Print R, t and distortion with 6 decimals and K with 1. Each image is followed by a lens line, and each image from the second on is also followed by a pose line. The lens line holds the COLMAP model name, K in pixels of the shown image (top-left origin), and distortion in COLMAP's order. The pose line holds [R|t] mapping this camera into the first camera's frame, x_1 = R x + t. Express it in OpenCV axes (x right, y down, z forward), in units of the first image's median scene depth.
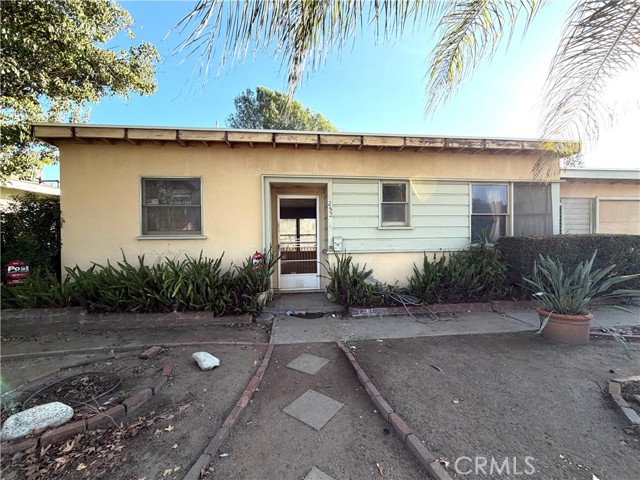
lens RADIAL K [[255.1, 0, 319.8], [0, 255.1, 239.8], [0, 0, 1]] dist [-0.001473, 0.000403]
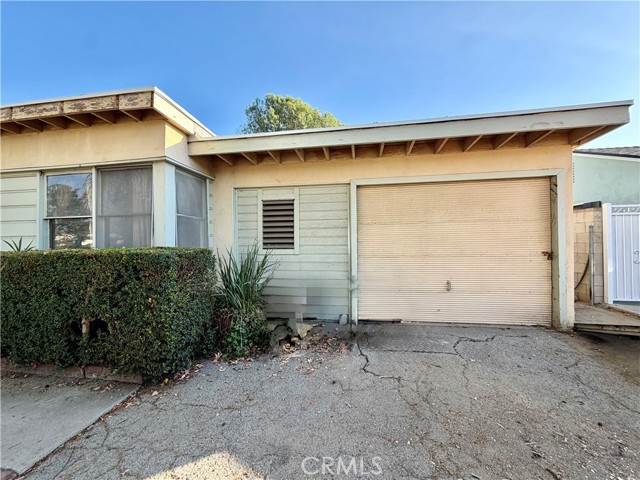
lens RADIAL K [[255.1, 0, 317.9], [0, 255.1, 239.5], [0, 0, 1]] dist [-0.001473, 0.000403]
pose [[0.963289, -0.004100, -0.268434, 1.621885], [-0.000454, 0.999857, -0.016898, -0.032864], [0.268465, 0.016400, 0.963150, 0.577676]]
